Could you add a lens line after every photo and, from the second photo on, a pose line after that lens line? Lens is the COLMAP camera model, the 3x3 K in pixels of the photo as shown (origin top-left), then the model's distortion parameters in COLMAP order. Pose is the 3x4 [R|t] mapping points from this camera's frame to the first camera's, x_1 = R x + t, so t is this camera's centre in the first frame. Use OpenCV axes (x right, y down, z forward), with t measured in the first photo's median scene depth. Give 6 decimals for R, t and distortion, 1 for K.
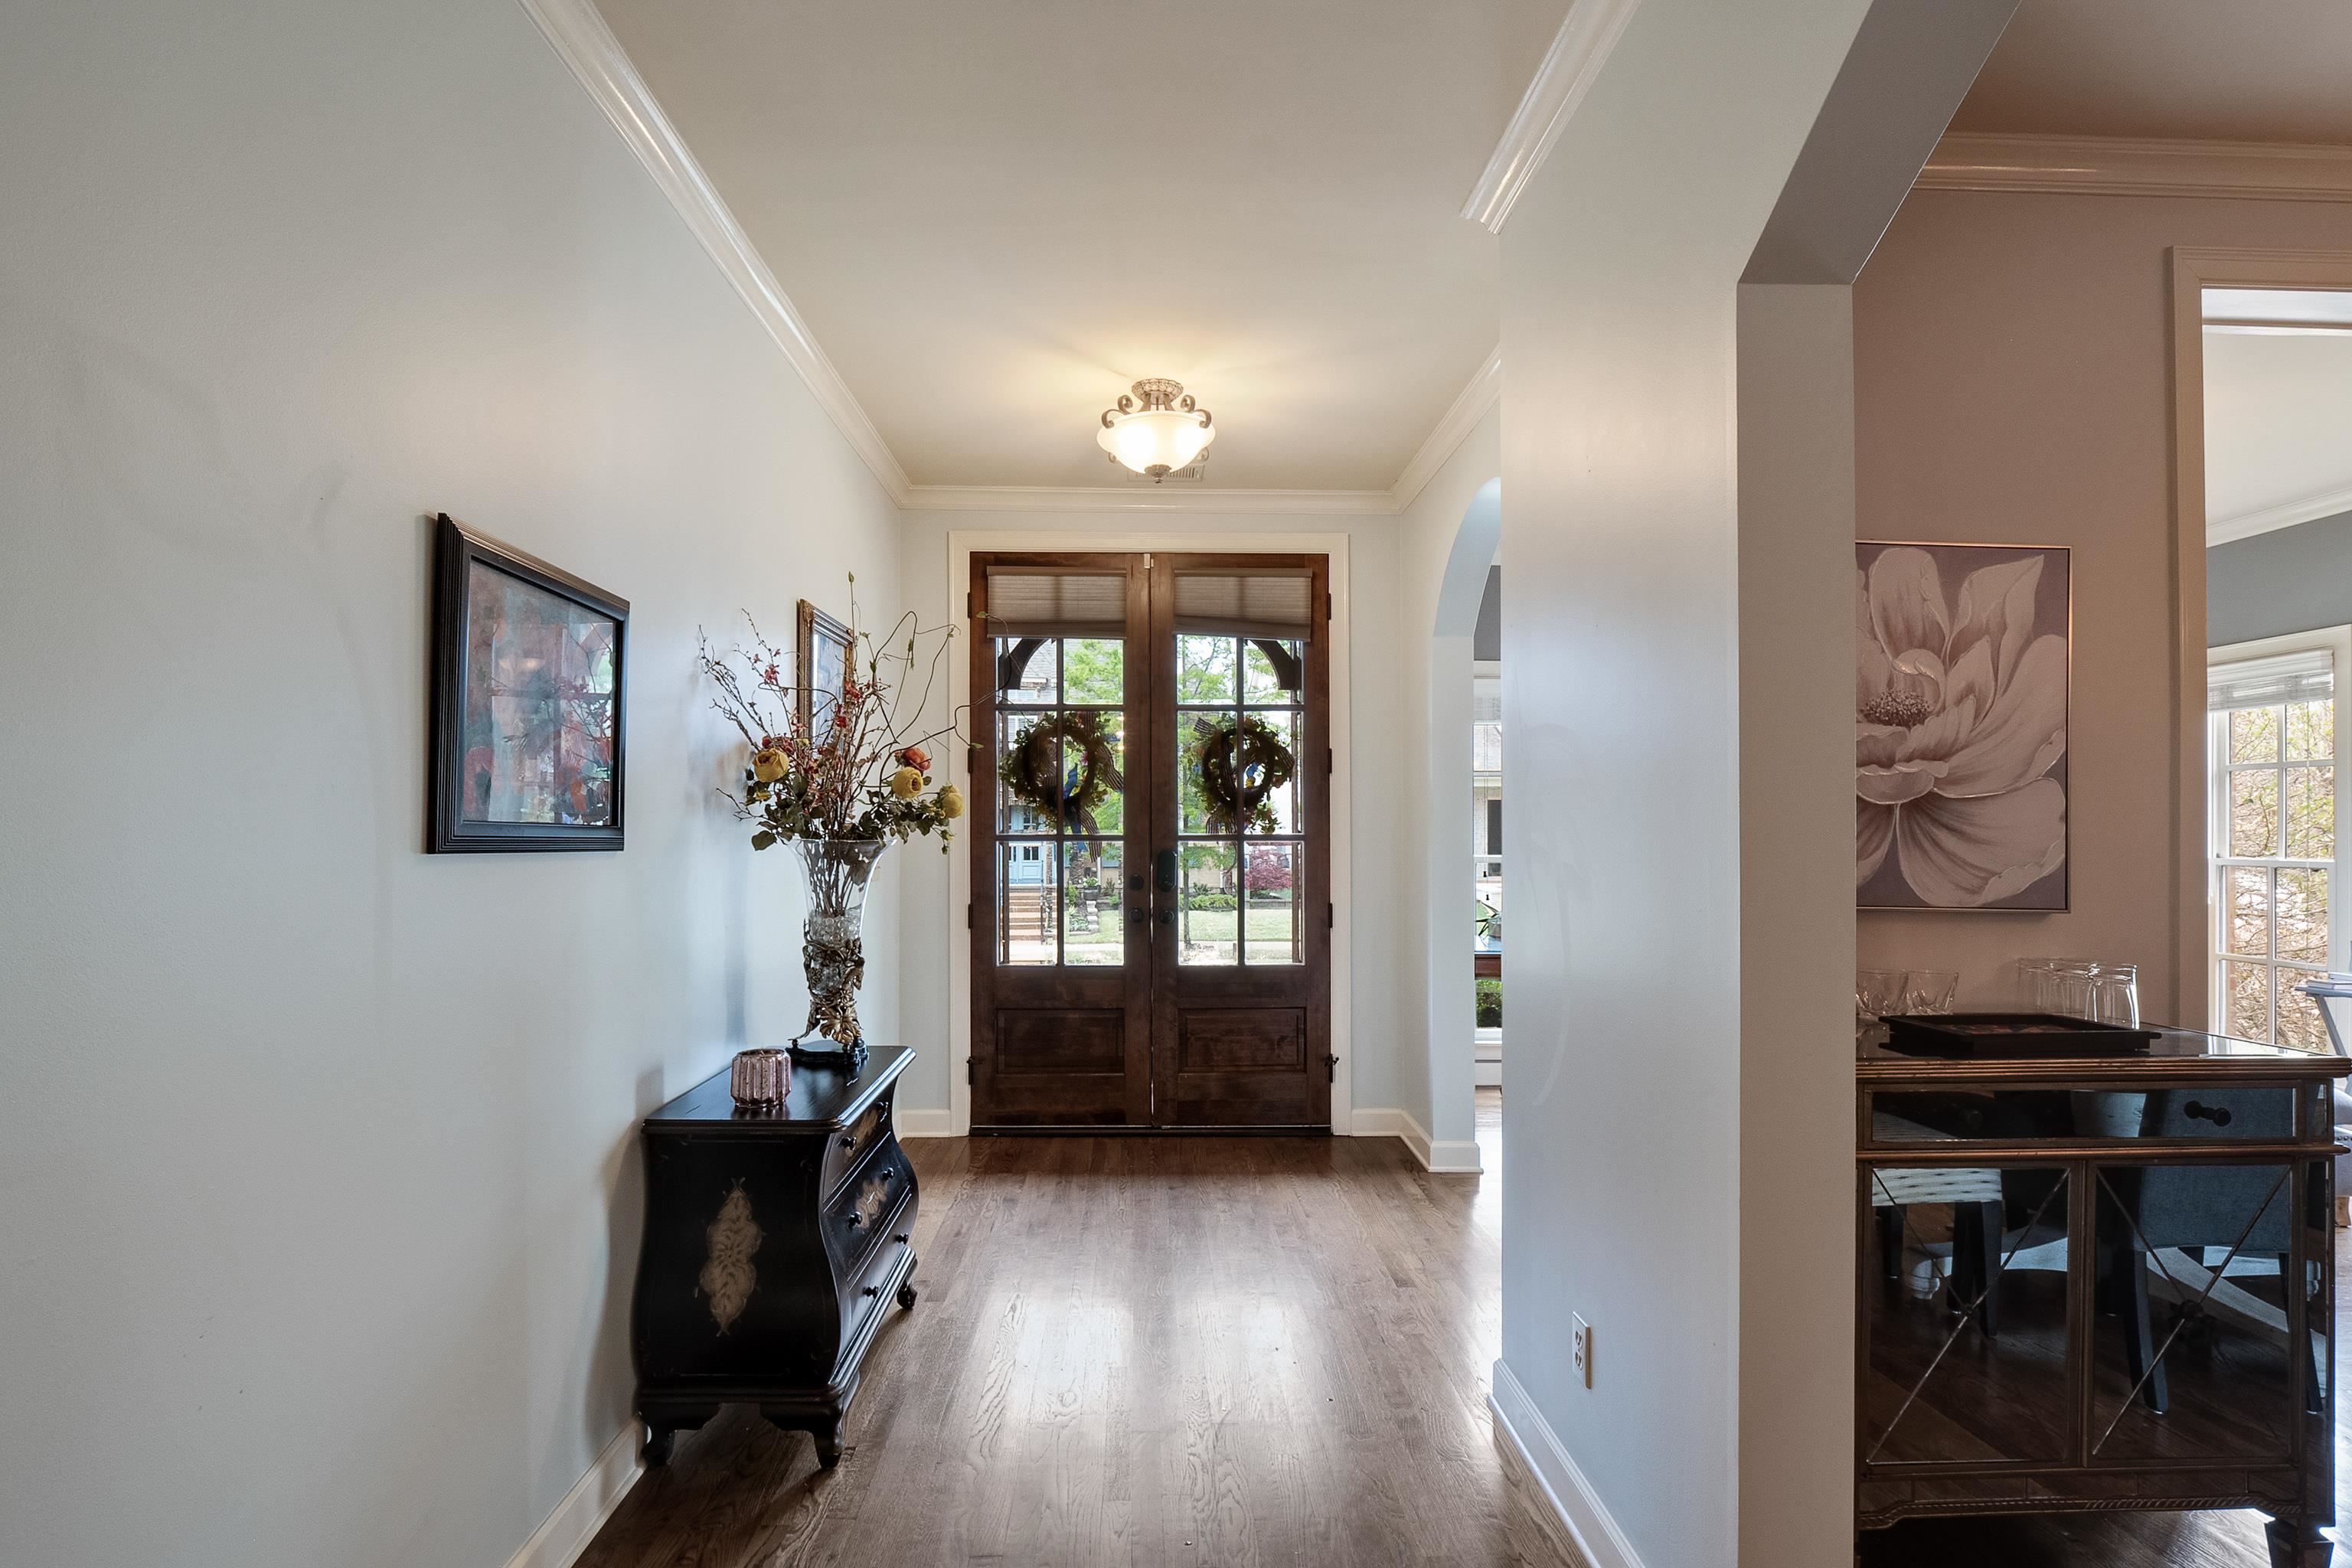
lens RADIAL K [[1117.9, 0, 1174.1], [0, 1117.9, 795.2], [0, 0, 1]] dist [-0.001720, -0.000952]
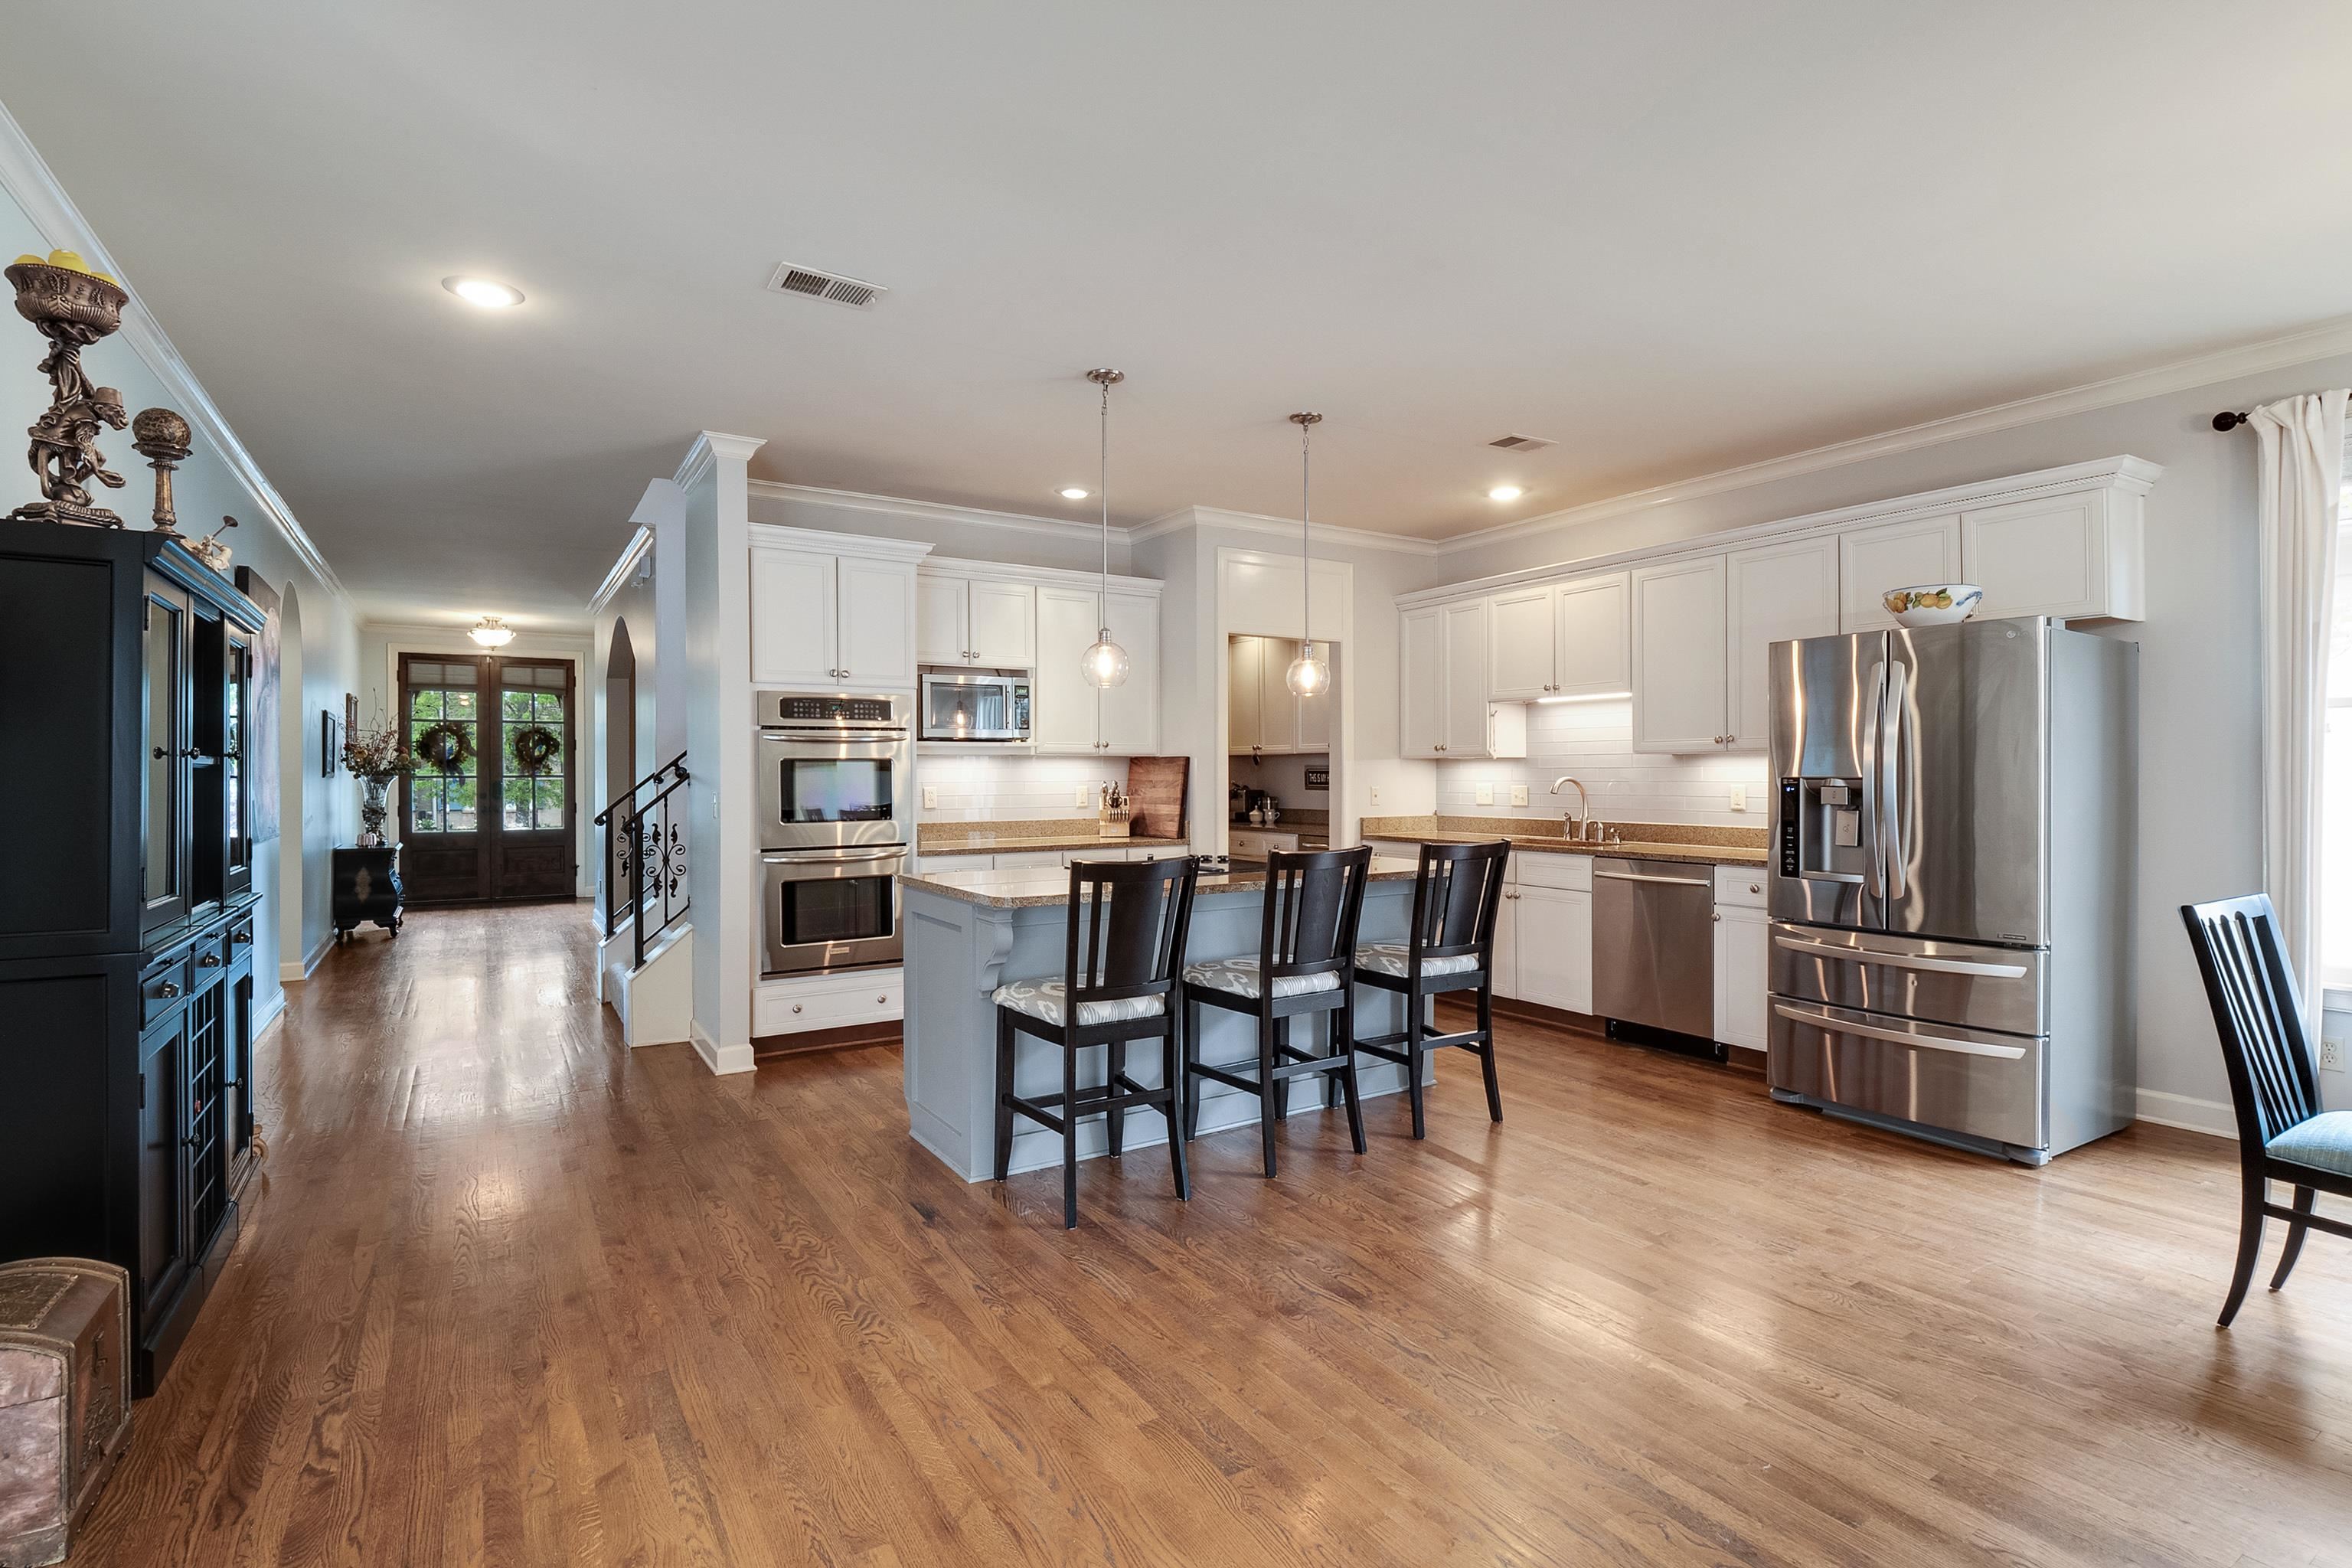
lens RADIAL K [[1122.7, 0, 1169.7], [0, 1122.7, 772.4], [0, 0, 1]] dist [-0.003037, -0.000376]
pose [[0.866876, 0.000468, 0.498523, 0.043216], [-0.014373, 0.999607, 0.024055, -0.048737], [-0.498316, -0.028018, 0.866543, -1.787654]]
